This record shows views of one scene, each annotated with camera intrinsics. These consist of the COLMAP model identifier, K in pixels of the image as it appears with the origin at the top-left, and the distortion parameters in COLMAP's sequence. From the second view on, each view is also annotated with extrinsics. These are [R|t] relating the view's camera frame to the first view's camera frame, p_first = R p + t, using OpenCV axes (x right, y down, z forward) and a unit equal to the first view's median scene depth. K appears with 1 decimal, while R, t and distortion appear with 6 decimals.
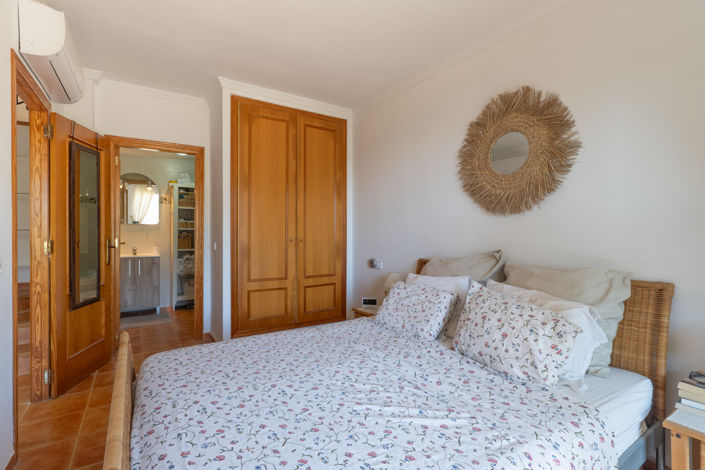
lens RADIAL K [[346.3, 0, 355.9], [0, 346.3, 234.3], [0, 0, 1]] dist [-0.019277, -0.000354]
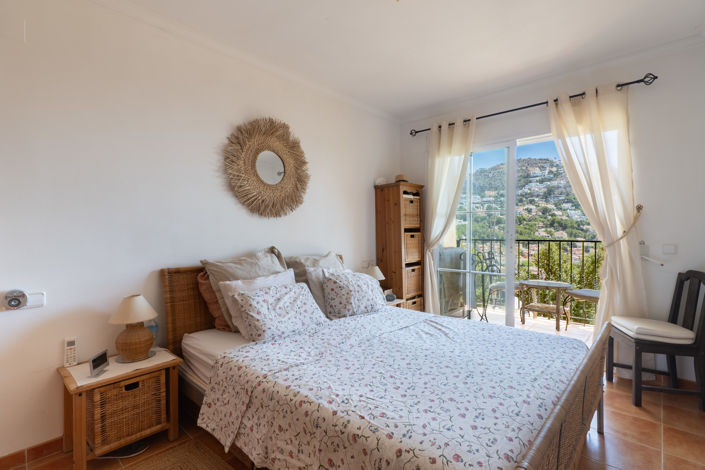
lens RADIAL K [[346.3, 0, 355.5], [0, 346.3, 234.1], [0, 0, 1]] dist [-0.019277, -0.000354]
pose [[-0.260516, -0.001739, 0.965468, -0.904801], [0.005611, 0.999979, 0.003315, -0.000316], [-0.965453, 0.006280, -0.260500, 1.117816]]
